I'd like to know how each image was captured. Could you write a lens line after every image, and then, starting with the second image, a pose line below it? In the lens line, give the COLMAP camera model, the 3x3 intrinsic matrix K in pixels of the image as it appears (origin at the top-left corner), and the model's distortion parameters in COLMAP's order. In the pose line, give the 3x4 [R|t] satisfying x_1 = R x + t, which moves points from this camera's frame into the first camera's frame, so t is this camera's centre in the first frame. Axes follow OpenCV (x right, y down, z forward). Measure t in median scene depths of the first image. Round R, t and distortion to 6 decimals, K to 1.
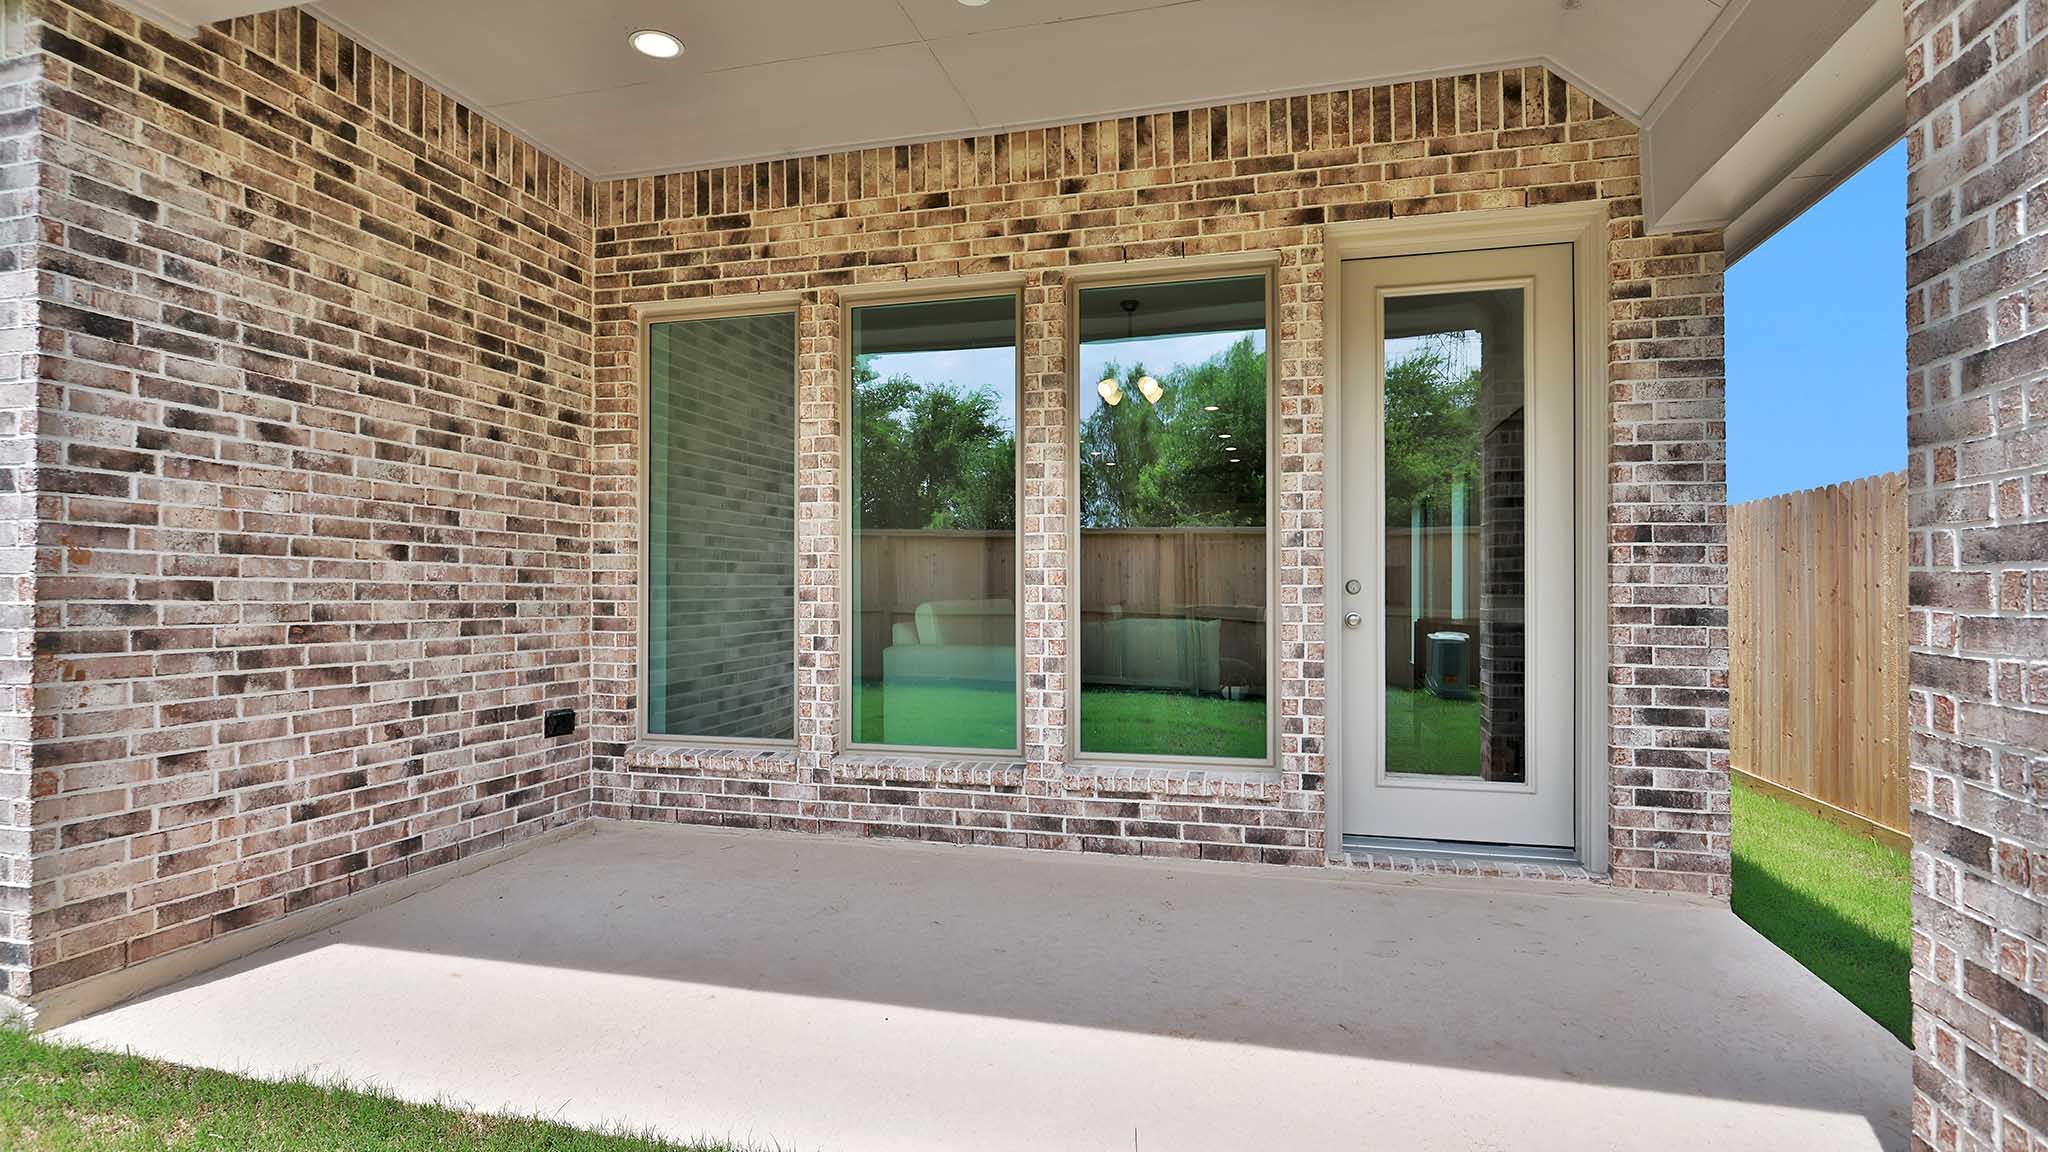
lens RADIAL K [[983.6, 0, 1011.8], [0, 983.6, 586.8], [0, 0, 1]] dist [-0.030815, 0.017906]
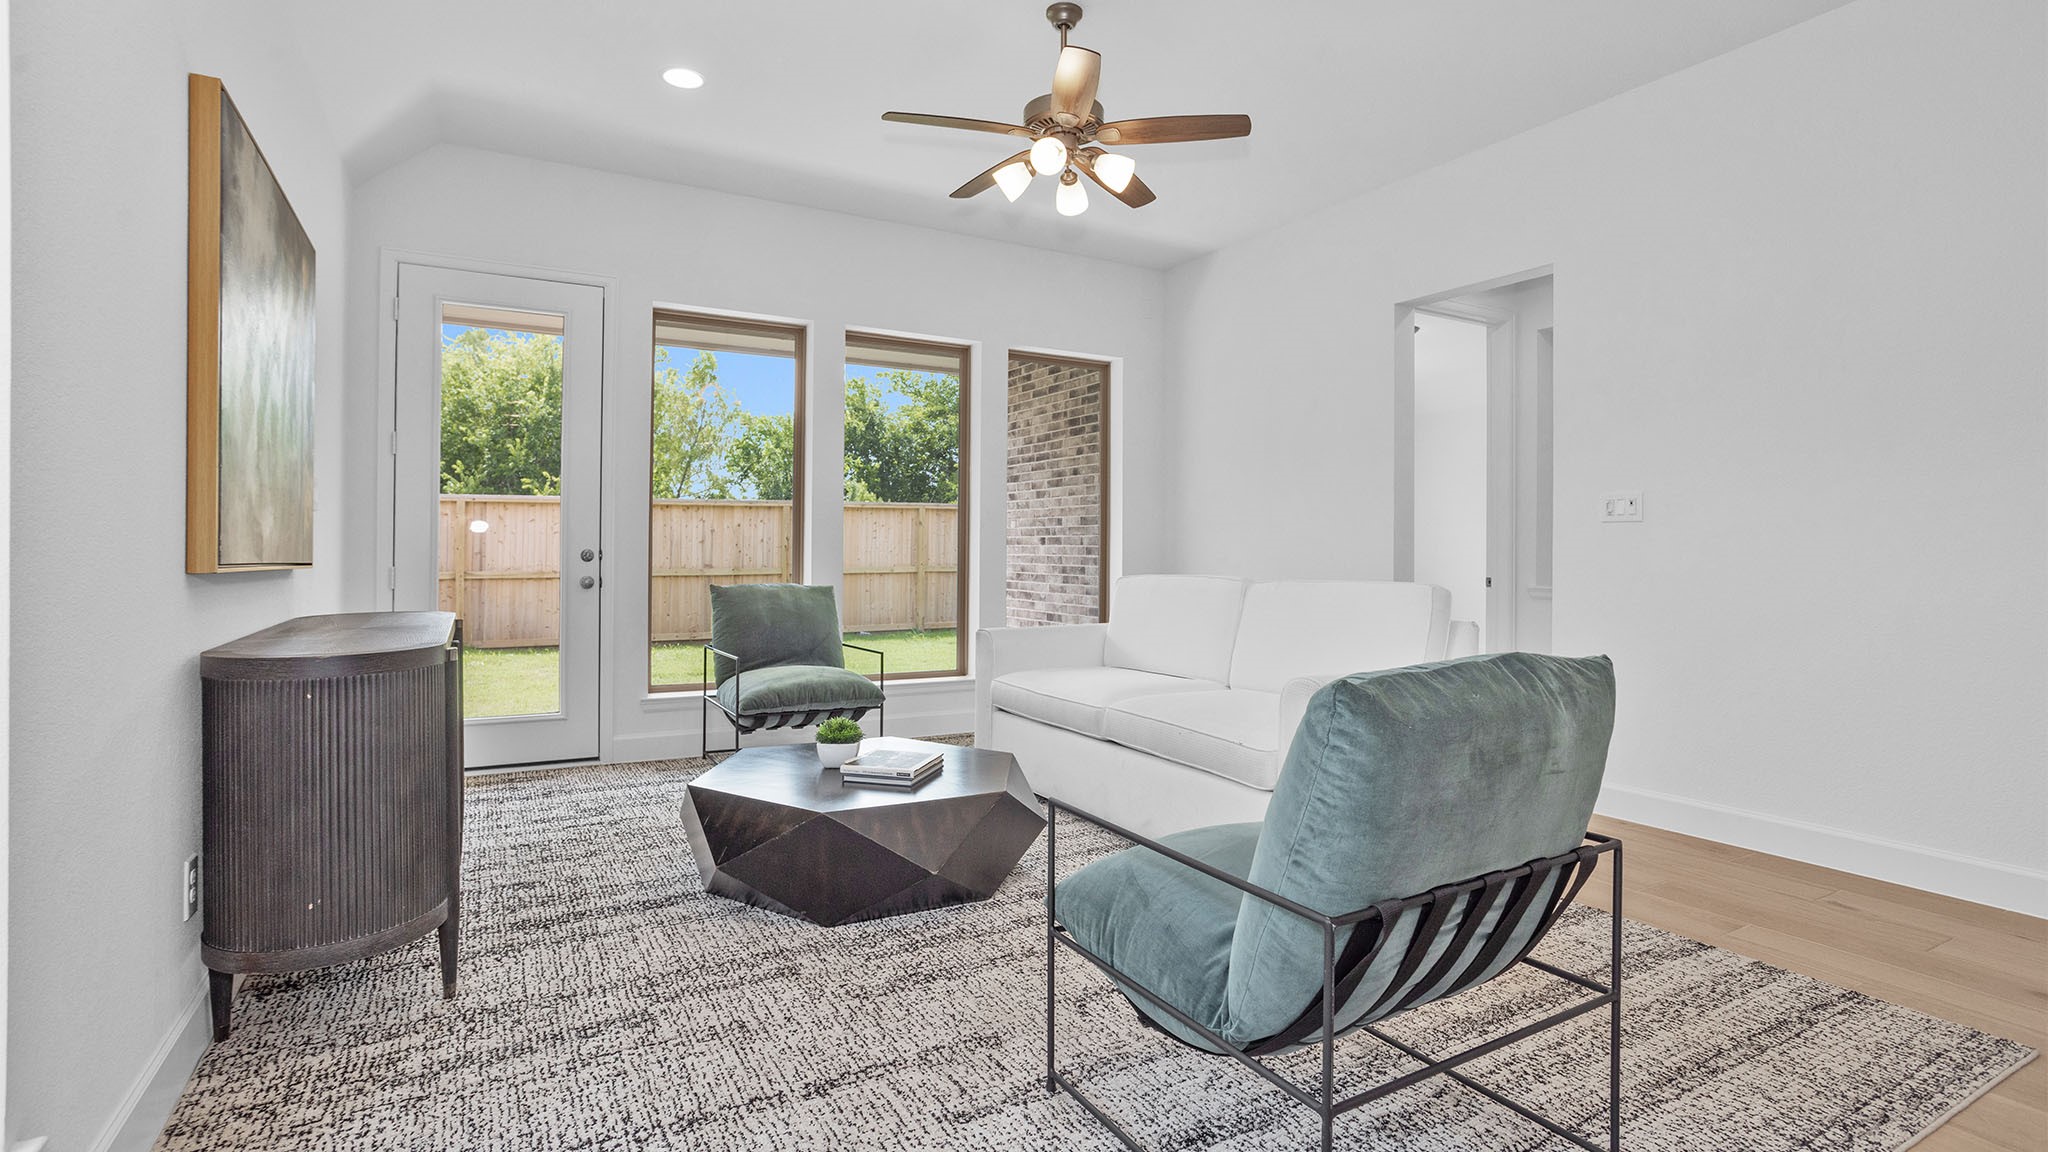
lens RADIAL K [[983.6, 0, 1006.9], [0, 983.6, 540.2], [0, 0, 1]] dist [-0.030815, 0.017906]
pose [[-0.713776, -0.017759, -0.700149, 0.847293], [-0.005371, 0.999788, -0.019884, 0.005312], [0.700353, -0.010432, -0.713720, 2.271390]]
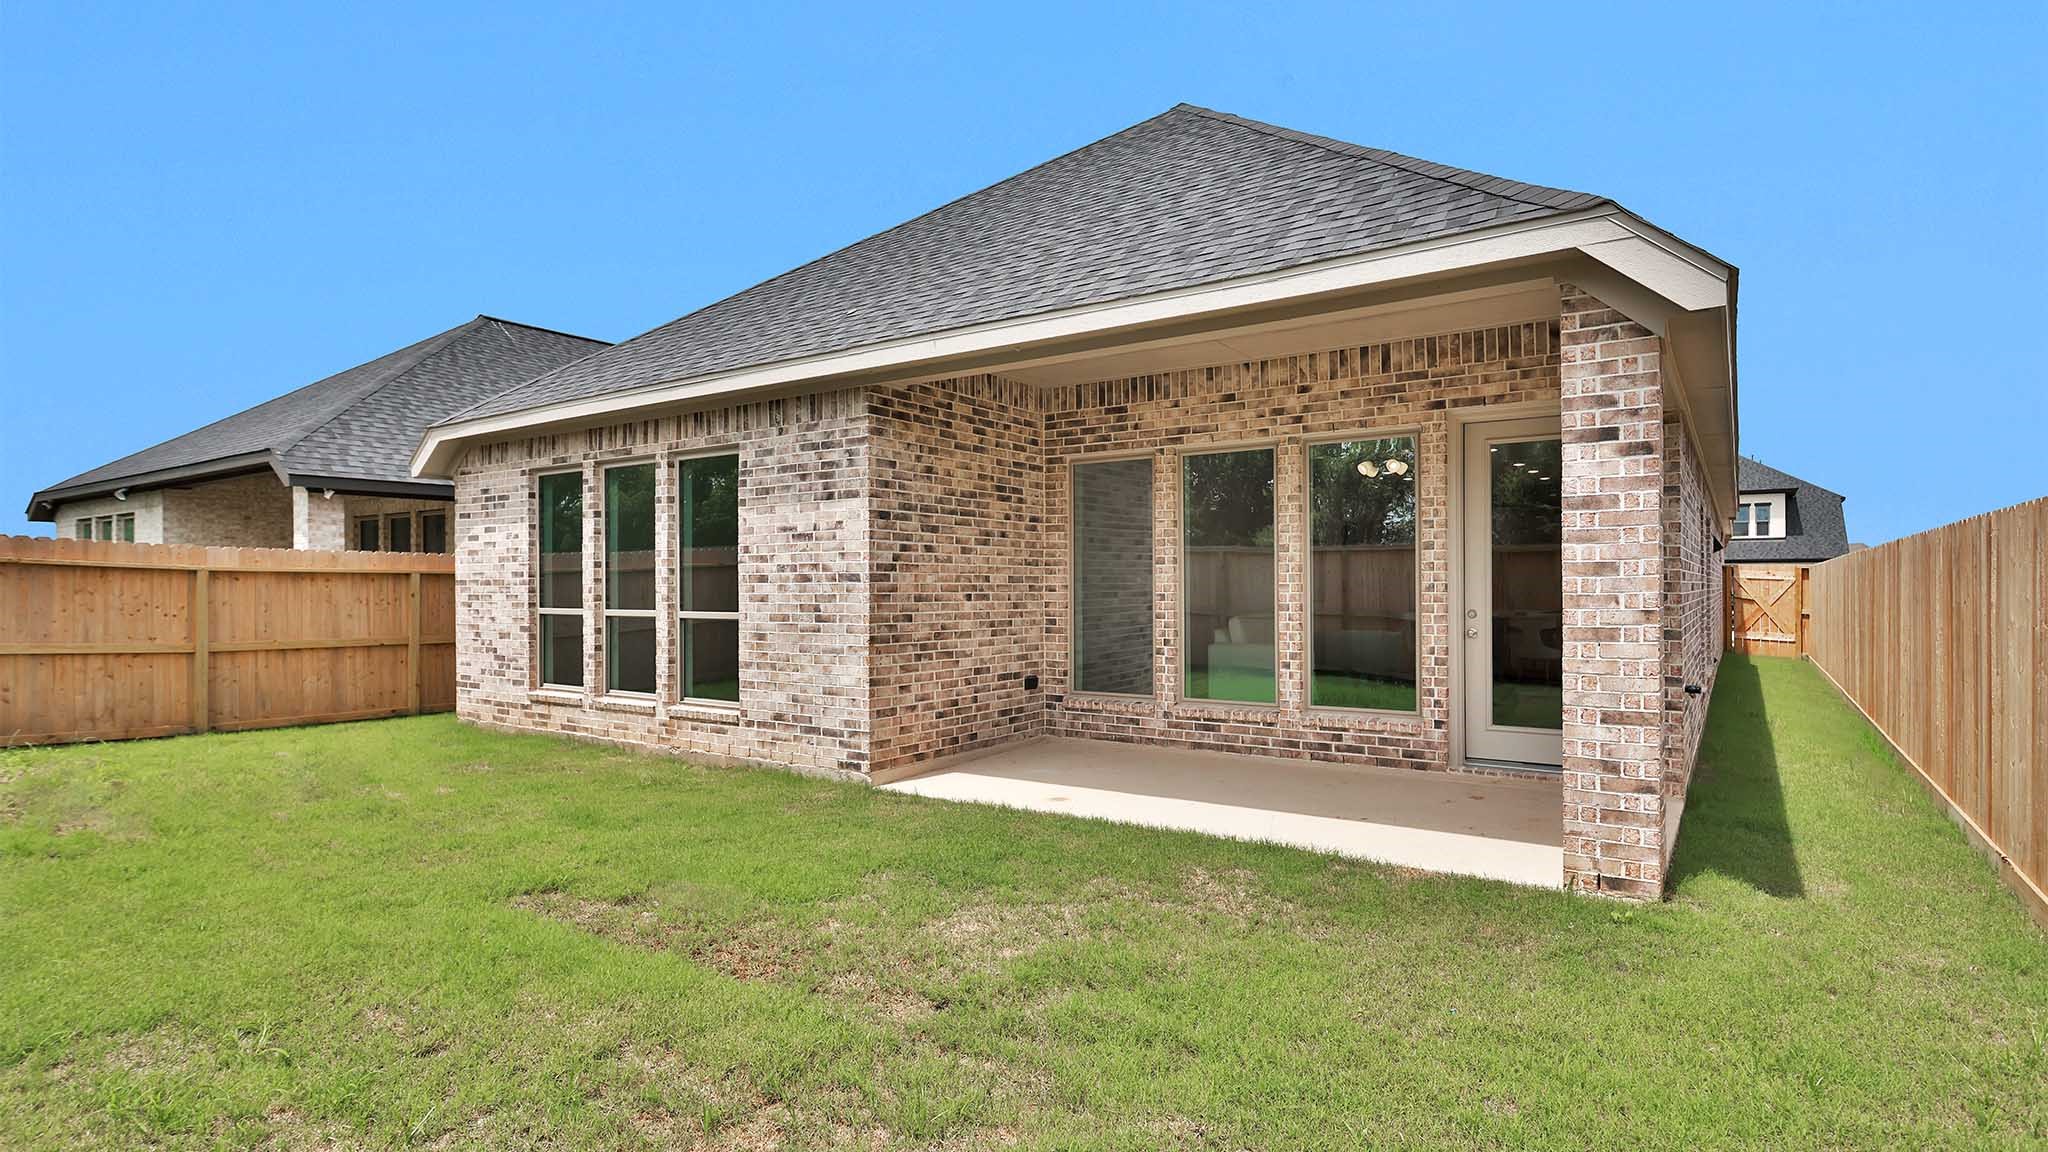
lens RADIAL K [[983.6, 0, 1035.4], [0, 983.6, 590.9], [0, 0, 1]] dist [-0.030815, 0.017906]
pose [[0.943612, -0.003102, -0.331040, 0.197819], [0.006870, 0.999924, 0.010212, -0.064468], [0.330983, -0.011910, 0.943561, -0.890173]]
